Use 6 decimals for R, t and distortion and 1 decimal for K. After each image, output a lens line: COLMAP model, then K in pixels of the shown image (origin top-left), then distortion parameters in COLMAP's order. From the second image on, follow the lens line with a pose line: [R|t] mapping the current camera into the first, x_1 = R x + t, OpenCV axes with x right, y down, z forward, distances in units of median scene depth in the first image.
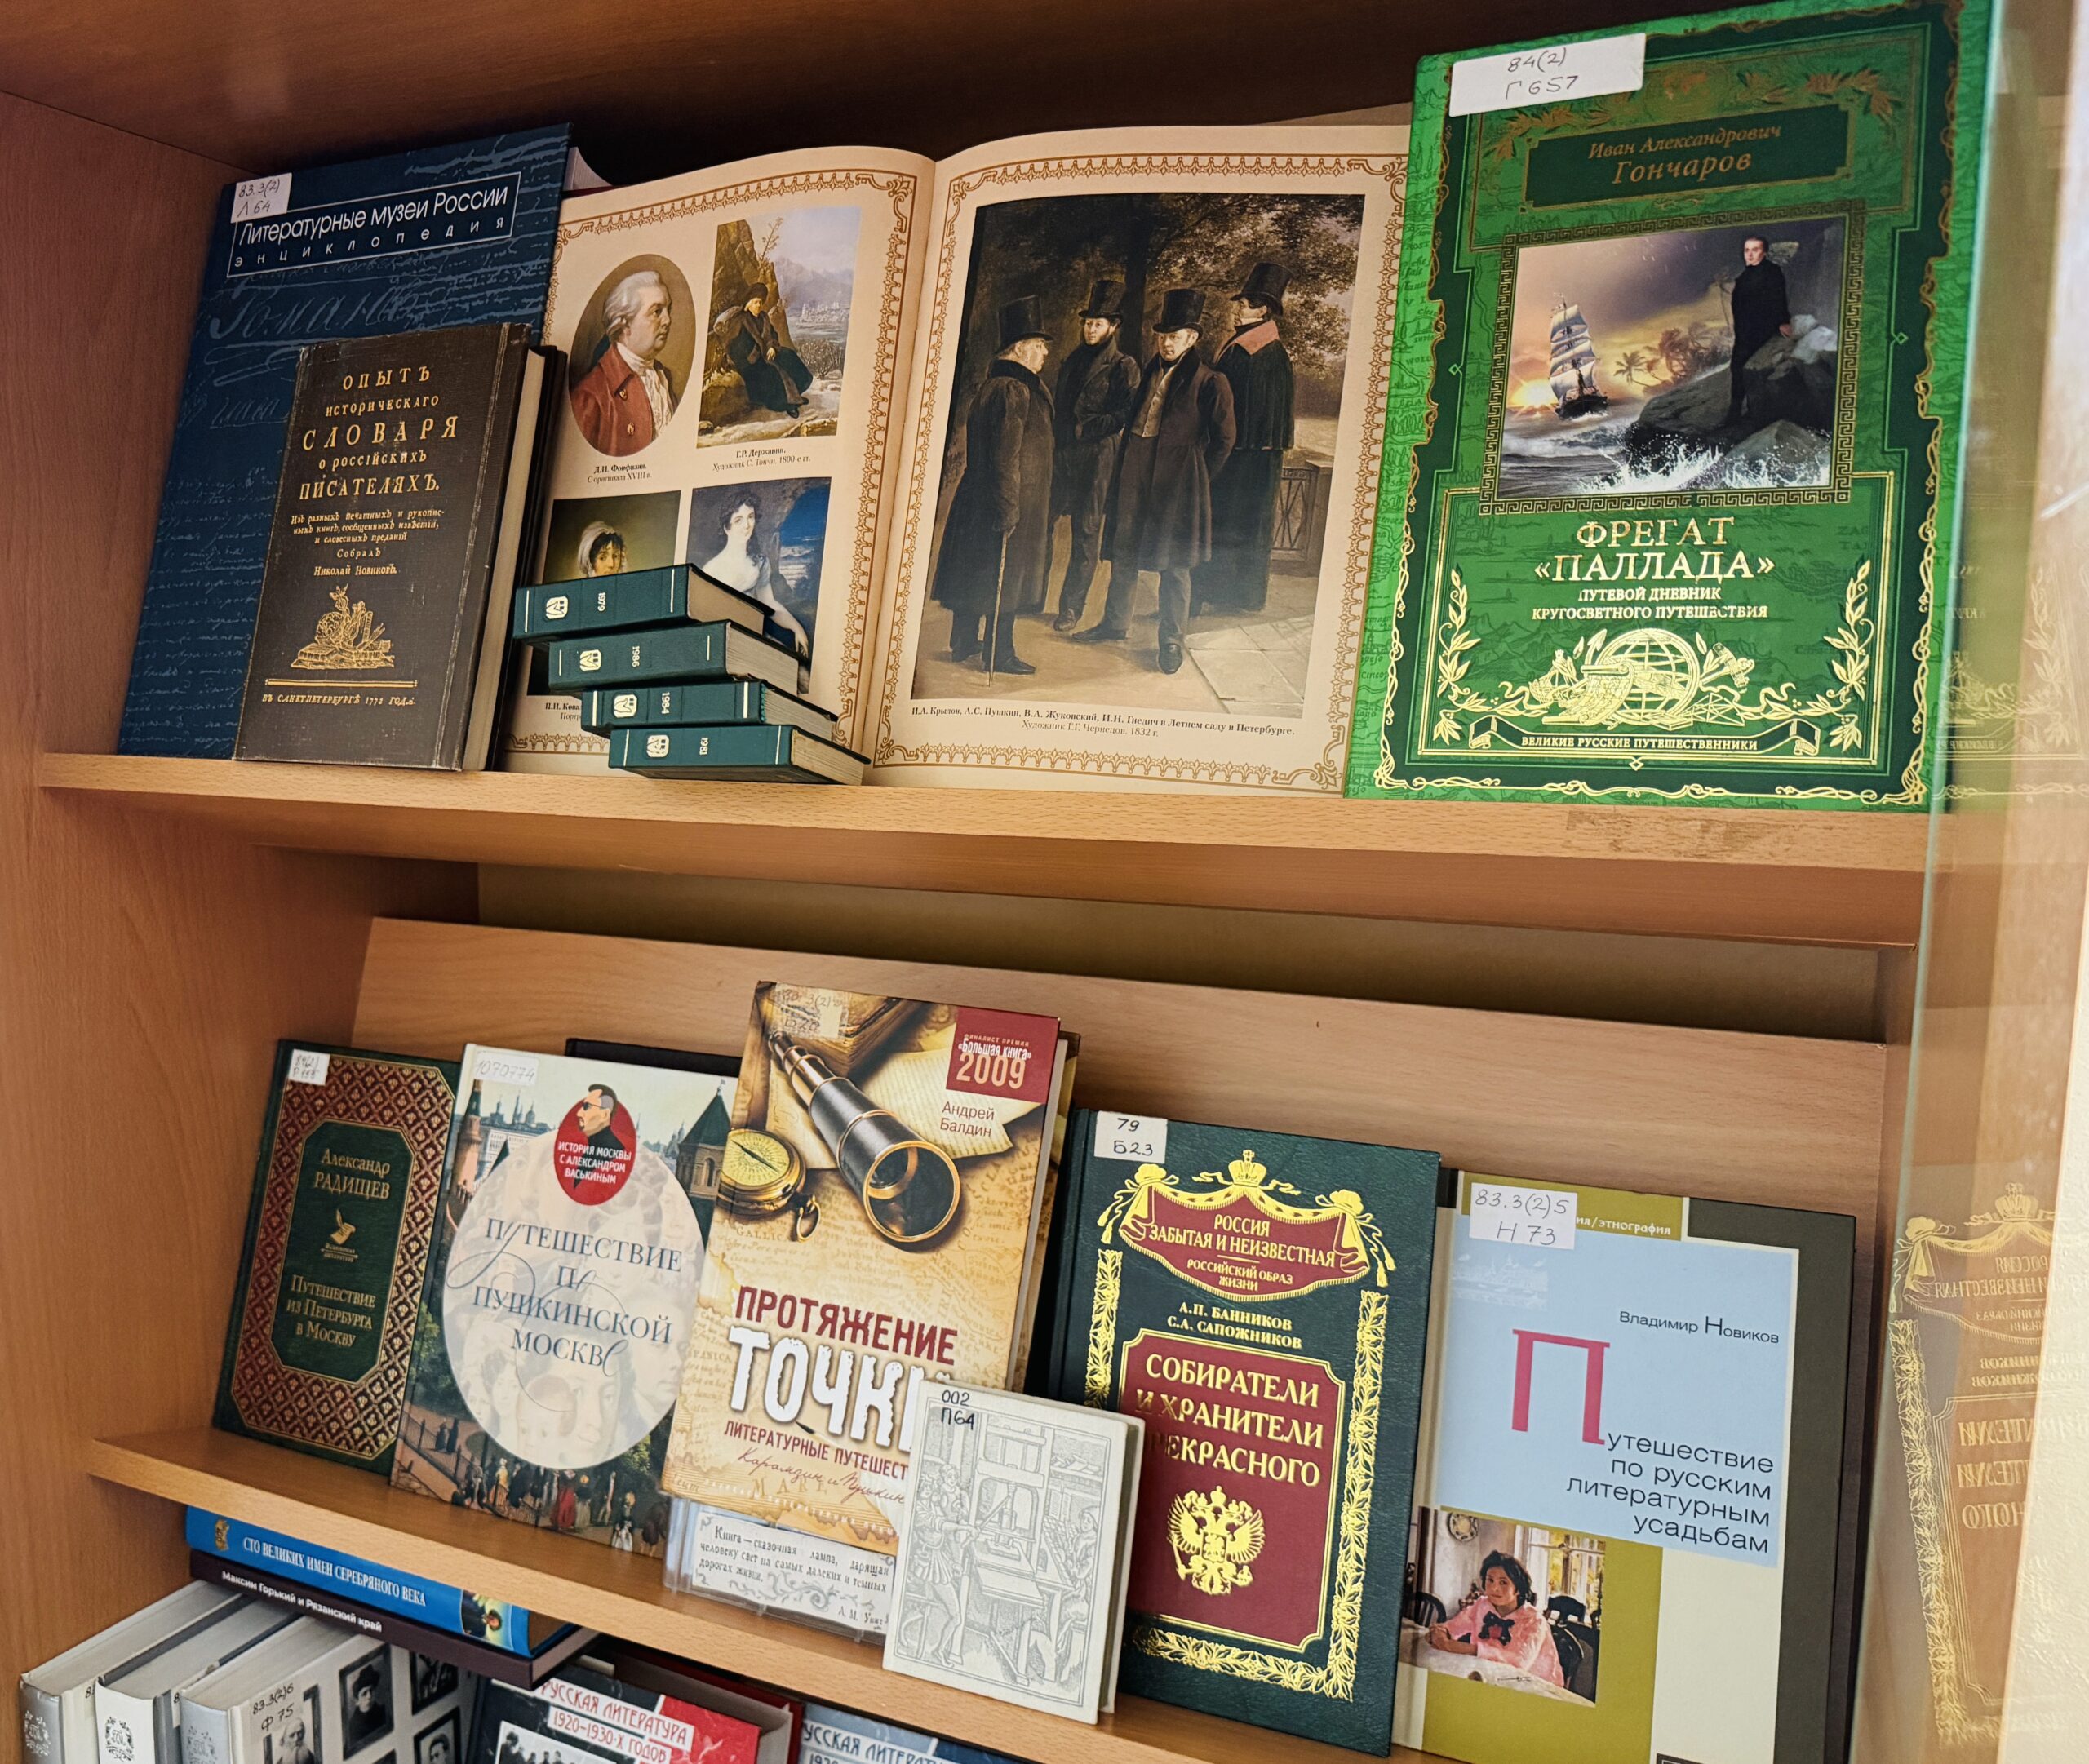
lens RADIAL K [[1711.2, 0, 887.5], [0, 1711.2, 901.0], [0, 0, 1]] dist [0.156365, -0.357840]
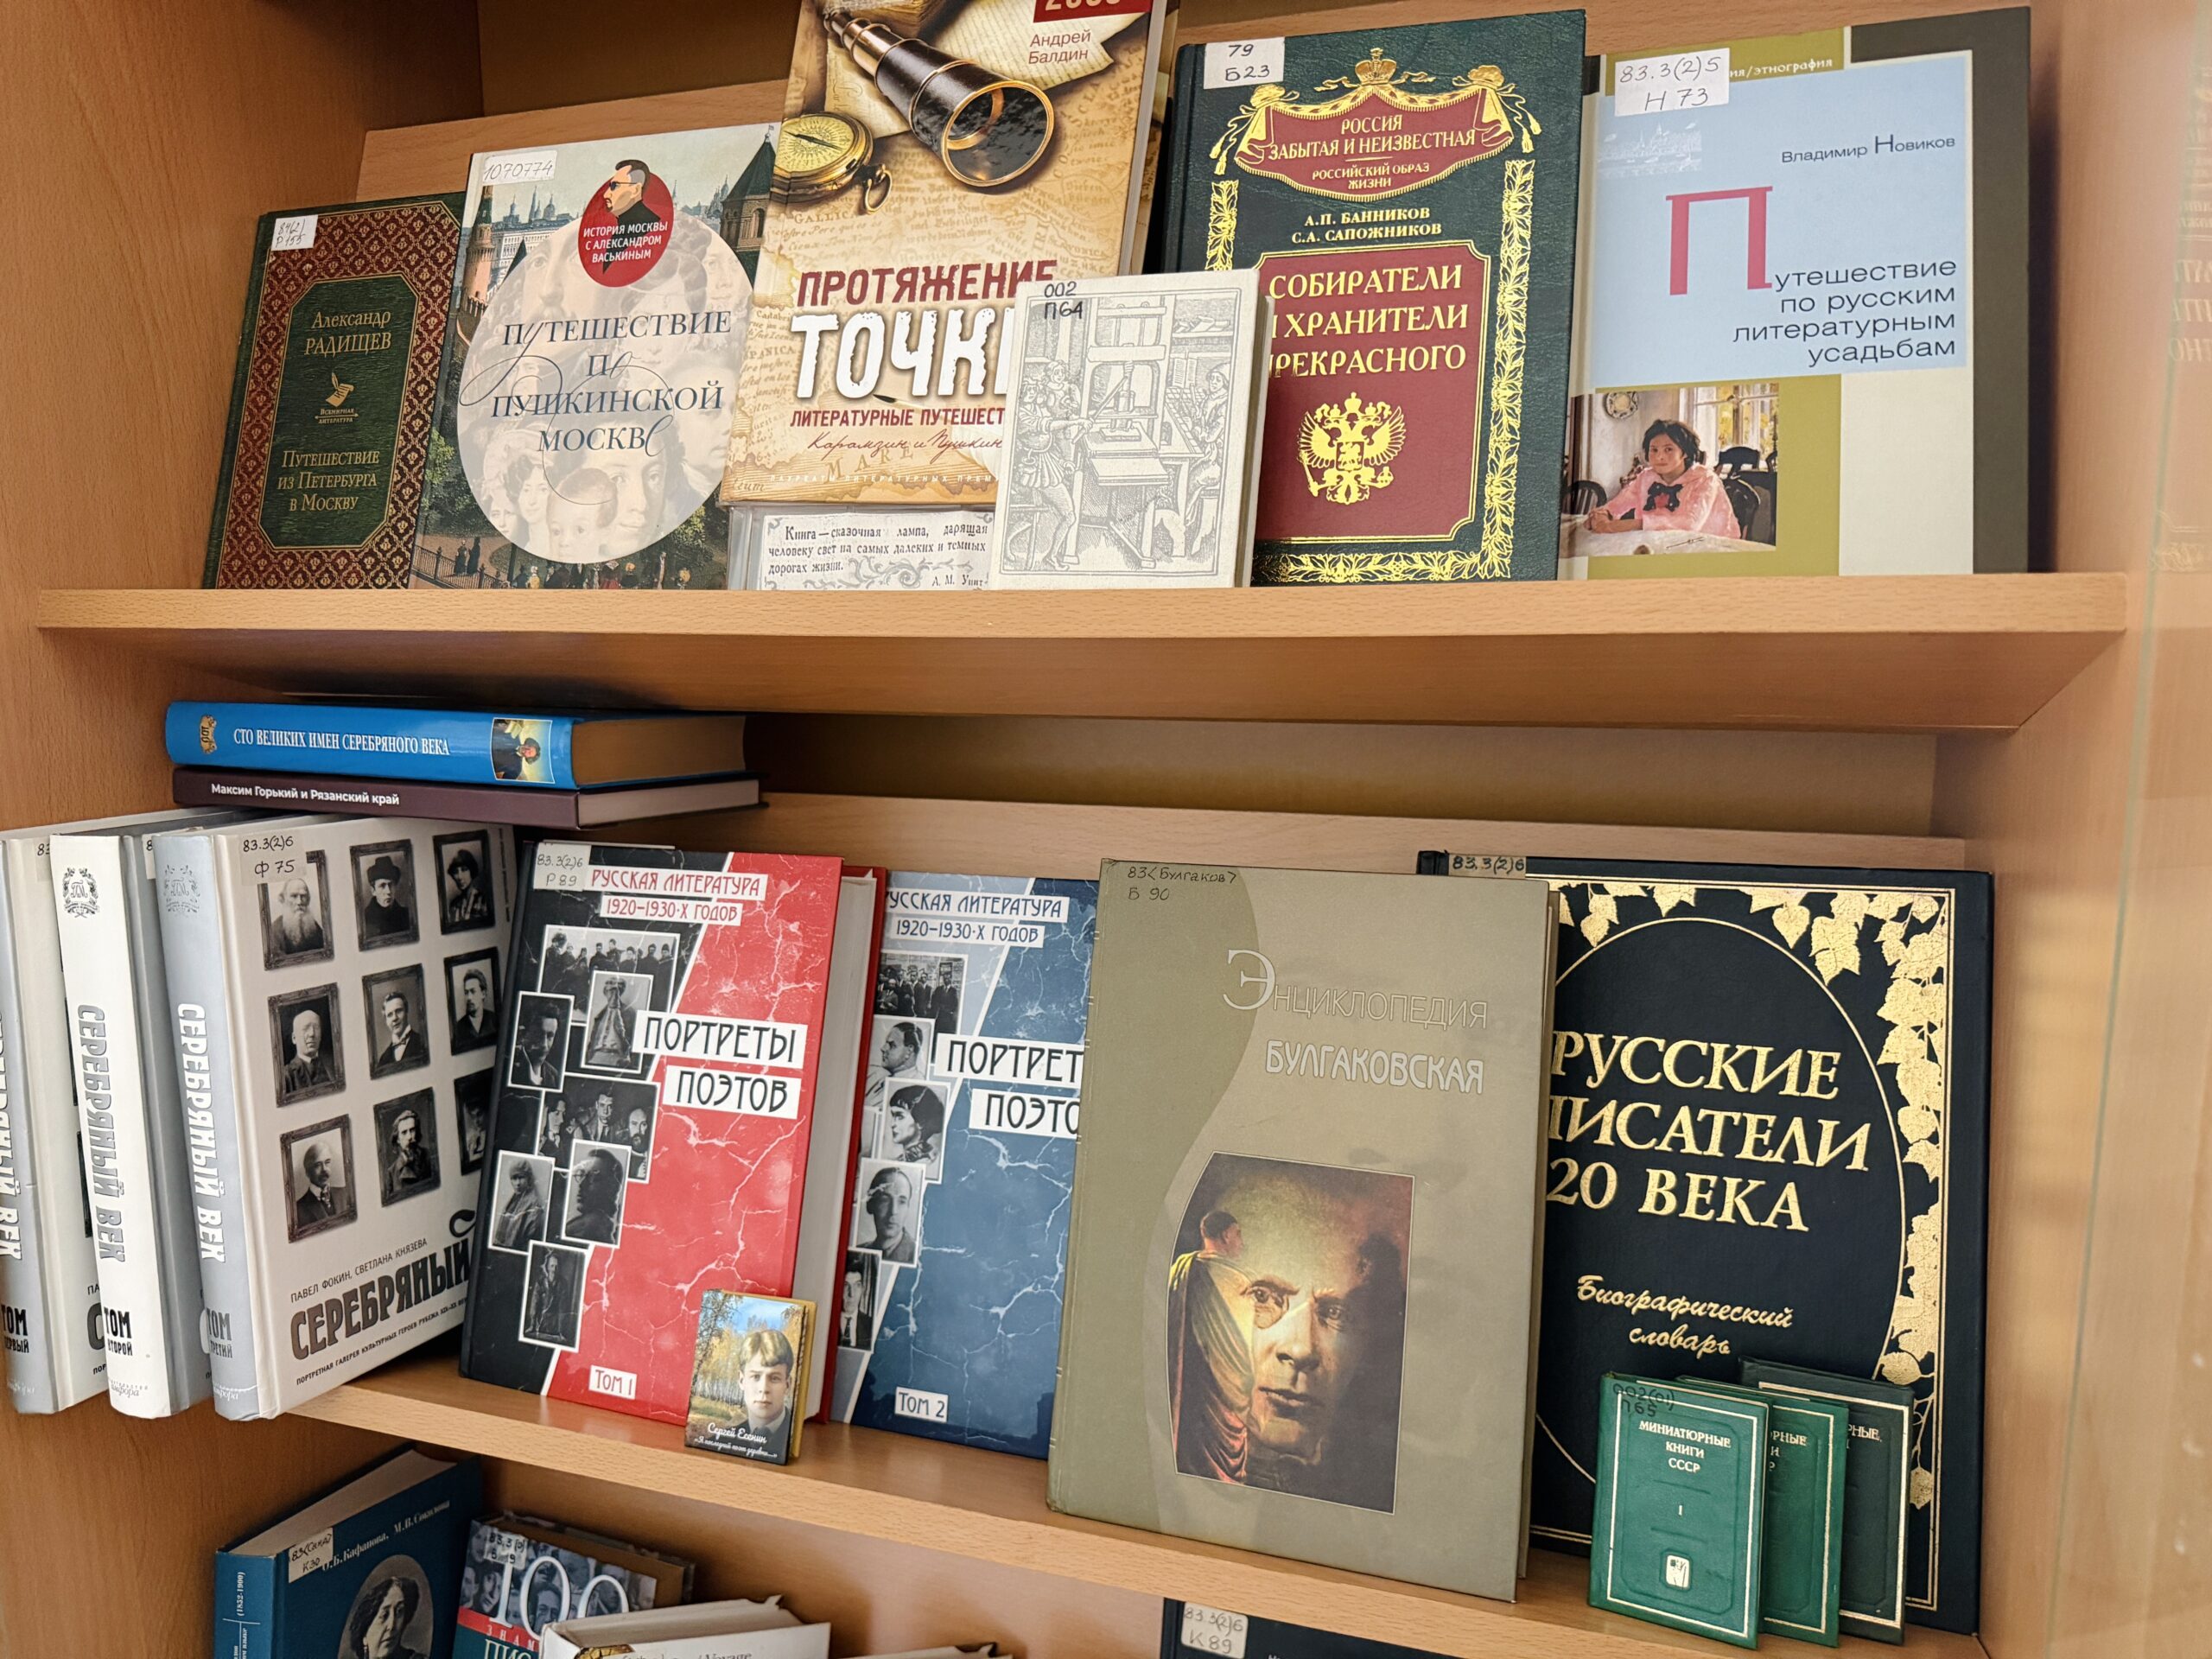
lens RADIAL K [[1561.1, 0, 1106.0], [0, 1561.1, 829.5], [0, 0, 1]] dist [0.156042, -0.365028]
pose [[0.992022, -0.029995, 0.122447, -0.041524], [0.027201, 0.999332, 0.024421, 0.515181], [-0.123098, -0.020896, 0.992175, 0.190085]]
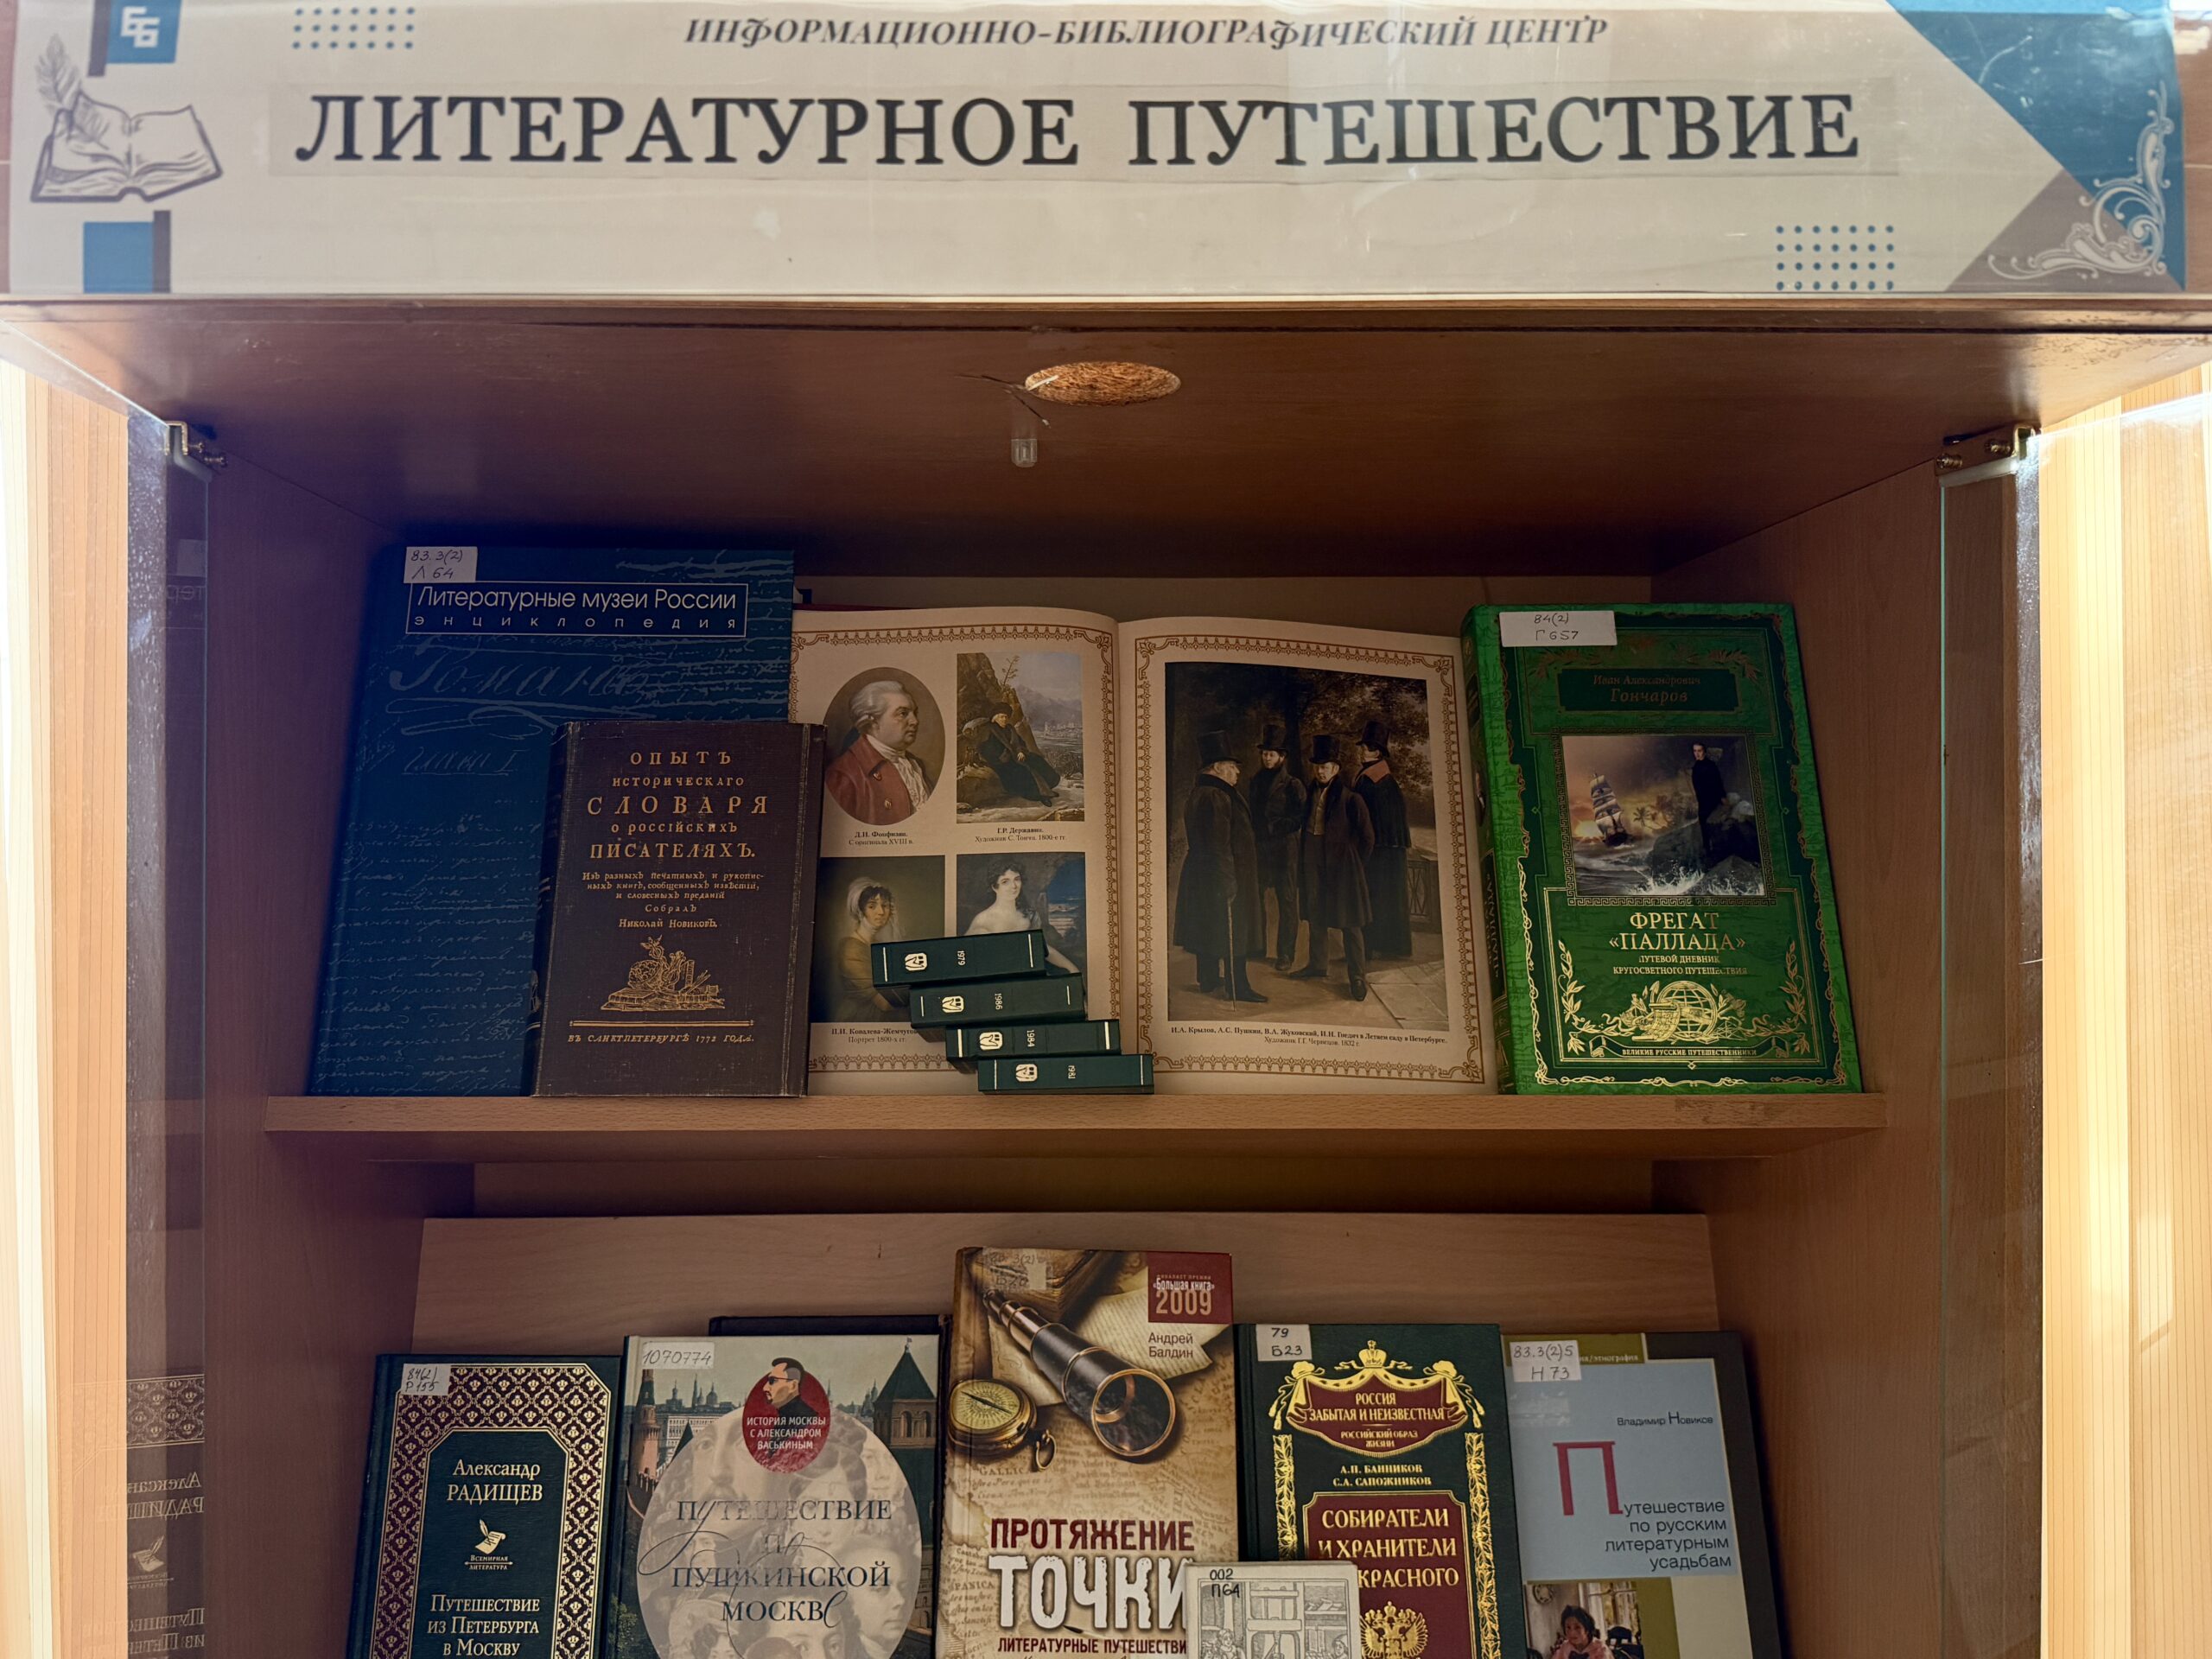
lens RADIAL K [[1682.0, 0, 1053.5], [0, 1682.0, 801.6], [0, 0, 1]] dist [0.115668, -0.272555]
pose [[0.885658, 0.008584, 0.464259, -0.624011], [0.060794, 0.989079, -0.134264, -0.108405], [-0.460341, 0.147136, 0.875464, -0.115015]]
